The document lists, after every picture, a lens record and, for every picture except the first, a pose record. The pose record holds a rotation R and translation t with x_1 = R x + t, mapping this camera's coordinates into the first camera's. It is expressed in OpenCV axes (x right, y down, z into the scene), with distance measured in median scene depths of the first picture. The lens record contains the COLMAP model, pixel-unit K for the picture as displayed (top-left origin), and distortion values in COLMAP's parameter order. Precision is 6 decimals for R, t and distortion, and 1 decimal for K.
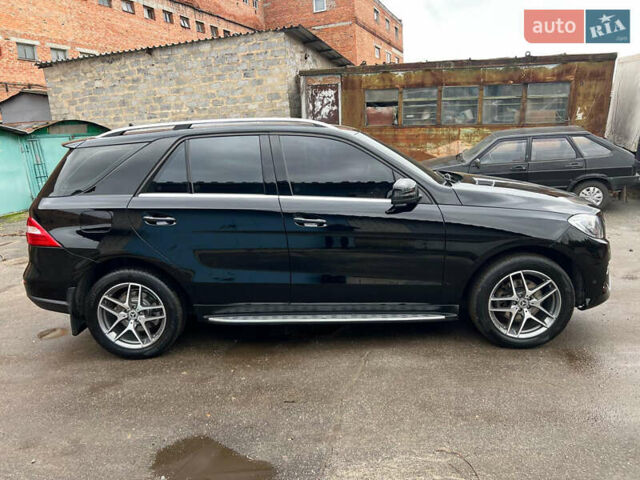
lens RADIAL K [[500.1, 0, 320.3], [0, 500.1, 241.1], [0, 0, 1]] dist [0.002234, -0.011333]
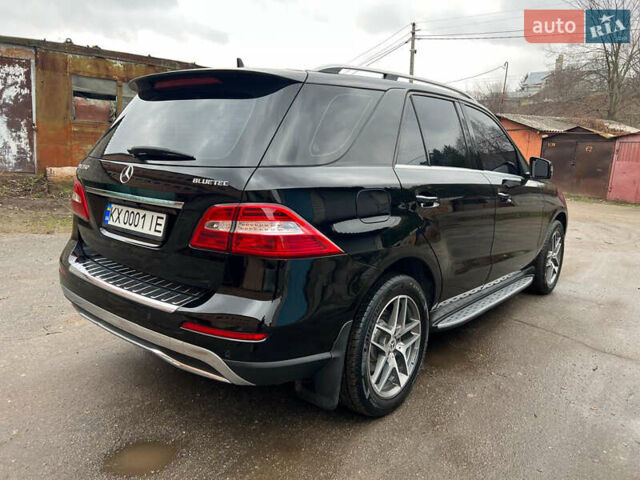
lens RADIAL K [[500.1, 0, 320.3], [0, 500.1, 238.8], [0, 0, 1]] dist [0.002234, -0.011333]
pose [[0.583298, -0.078779, 0.808429, -0.342615], [0.119617, 0.992765, 0.010435, -0.004435], [-0.803402, 0.090615, 0.588501, 0.238252]]
